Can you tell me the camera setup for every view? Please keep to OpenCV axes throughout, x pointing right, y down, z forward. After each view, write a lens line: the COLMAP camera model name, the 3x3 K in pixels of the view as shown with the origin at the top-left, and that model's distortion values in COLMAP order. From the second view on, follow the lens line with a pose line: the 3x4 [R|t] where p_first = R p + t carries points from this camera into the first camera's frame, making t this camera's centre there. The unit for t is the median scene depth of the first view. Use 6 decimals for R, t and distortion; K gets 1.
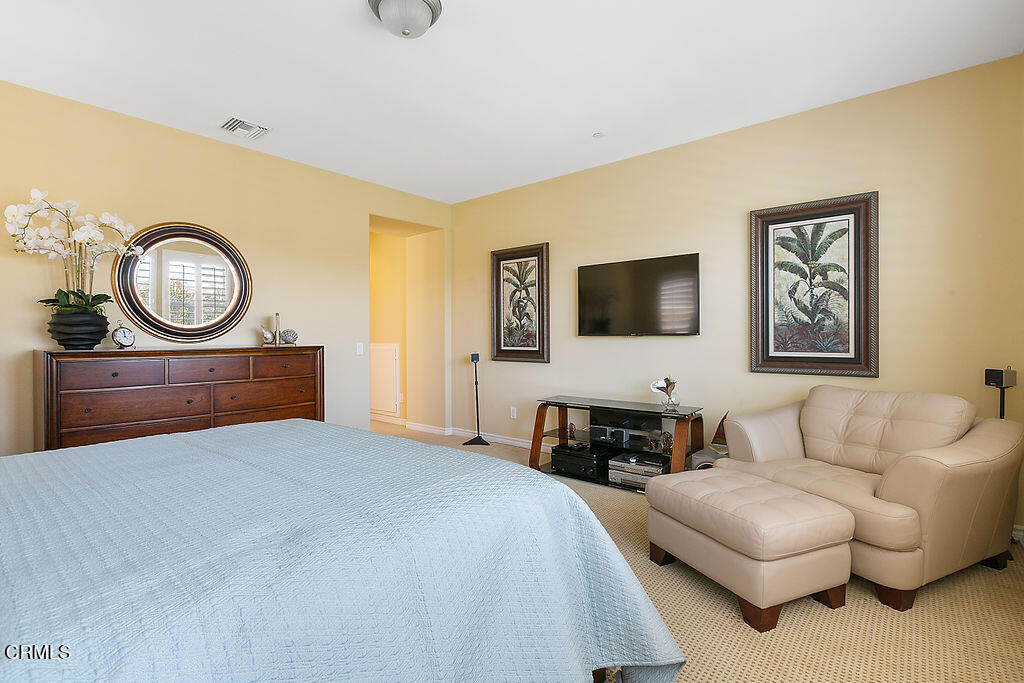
lens RADIAL K [[485.2, 0, 513.5], [0, 485.2, 334.3], [0, 0, 1]] dist [-0.000848, 0.000007]
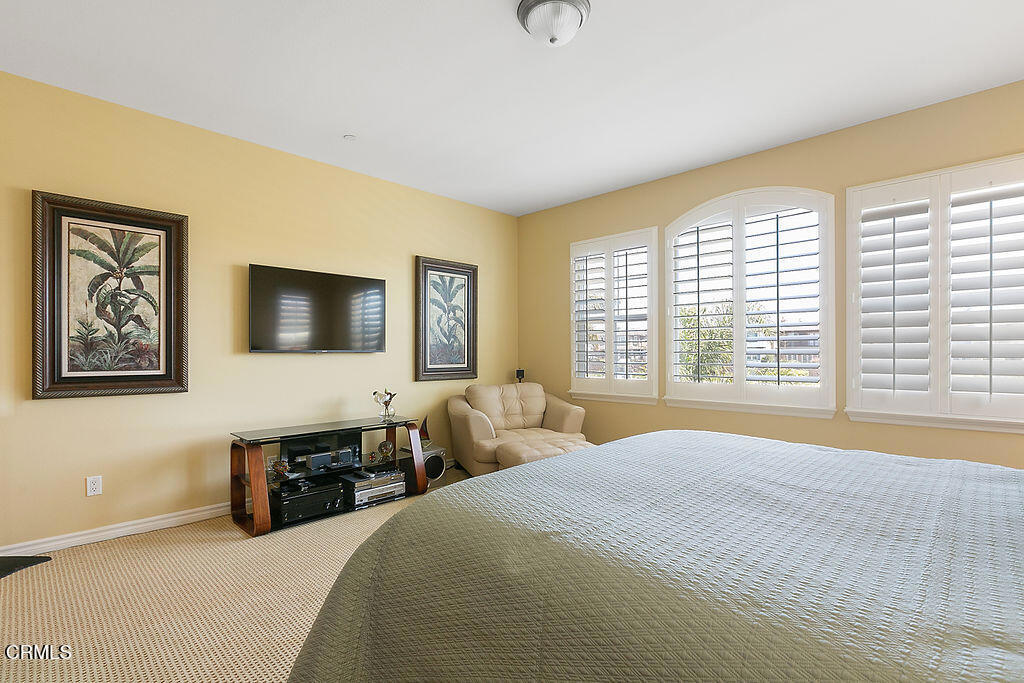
lens RADIAL K [[485.2, 0, 513.5], [0, 485.2, 334.3], [0, 0, 1]] dist [-0.000848, 0.000007]
pose [[0.082203, 0.039558, 0.995830, -0.559686], [-0.005792, 0.999214, -0.039215, 0.001926], [-0.996599, -0.002544, 0.082368, 0.472649]]
